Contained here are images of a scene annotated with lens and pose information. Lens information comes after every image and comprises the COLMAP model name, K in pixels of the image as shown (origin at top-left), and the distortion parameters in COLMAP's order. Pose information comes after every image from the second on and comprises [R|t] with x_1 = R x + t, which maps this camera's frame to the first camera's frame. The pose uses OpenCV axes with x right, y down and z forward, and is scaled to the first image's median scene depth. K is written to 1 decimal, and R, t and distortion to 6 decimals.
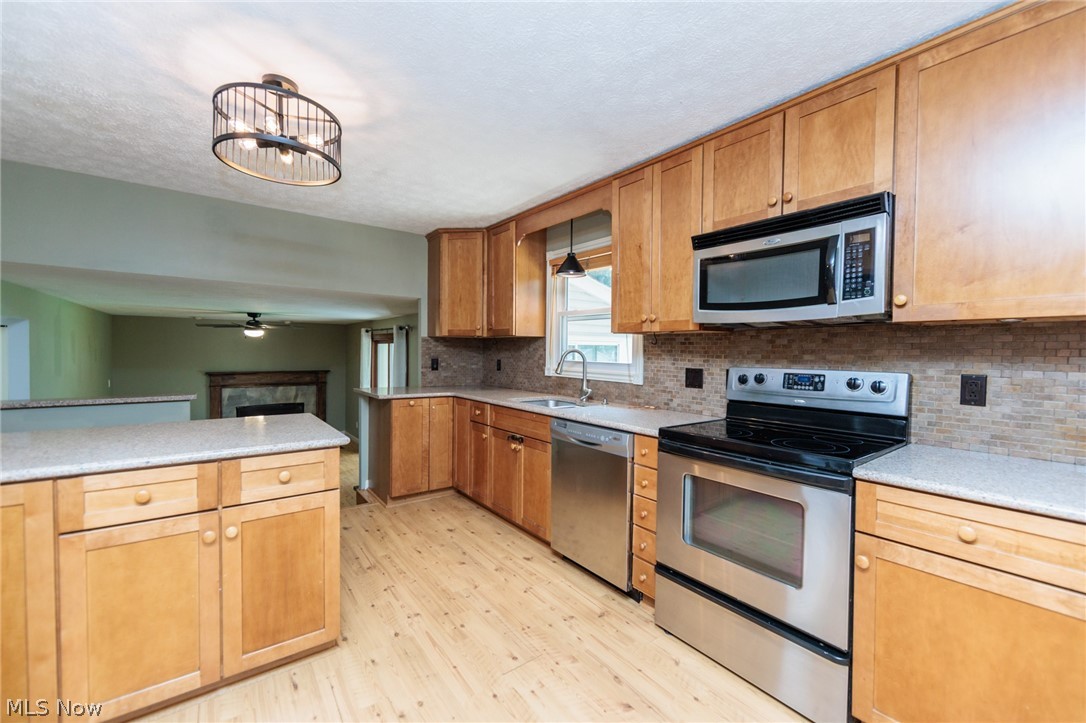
lens RADIAL K [[417.3, 0, 540.0], [0, 417.3, 360.1], [0, 0, 1]] dist [-0.000030, -0.000035]
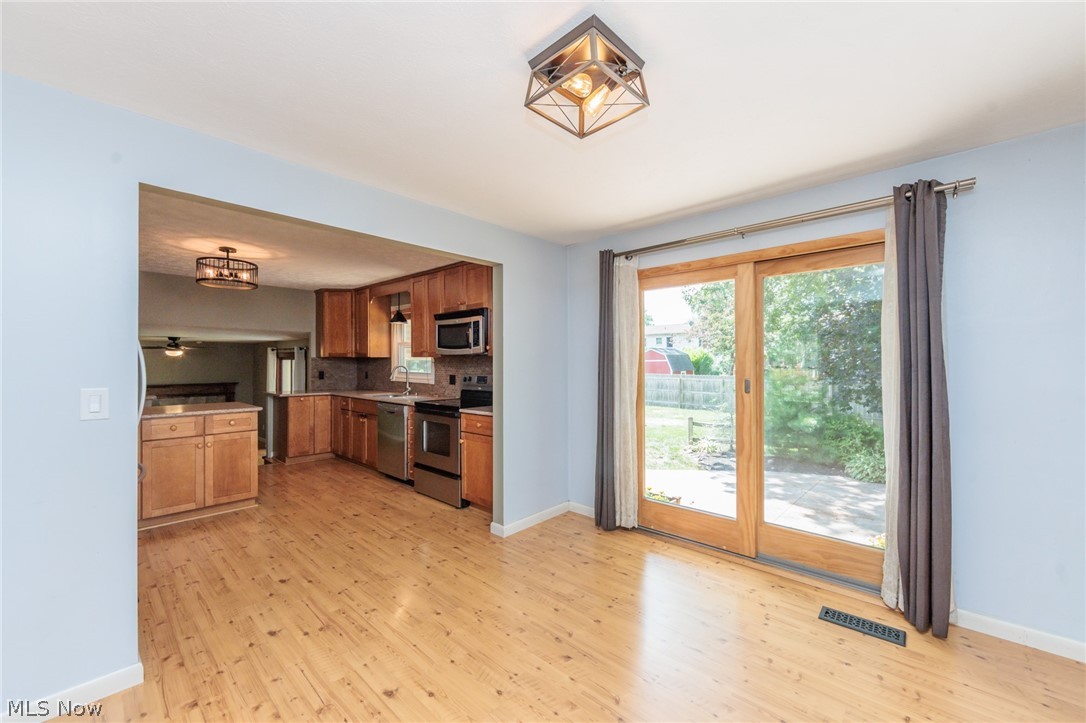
lens RADIAL K [[417.3, 0, 540.0], [0, 417.3, 360.1], [0, 0, 1]] dist [-0.000030, -0.000035]
pose [[0.984676, -0.009981, 0.174105, 0.325965], [0.014096, 0.999649, -0.022417, 0.000329], [-0.173821, 0.024528, 0.984472, -0.770025]]
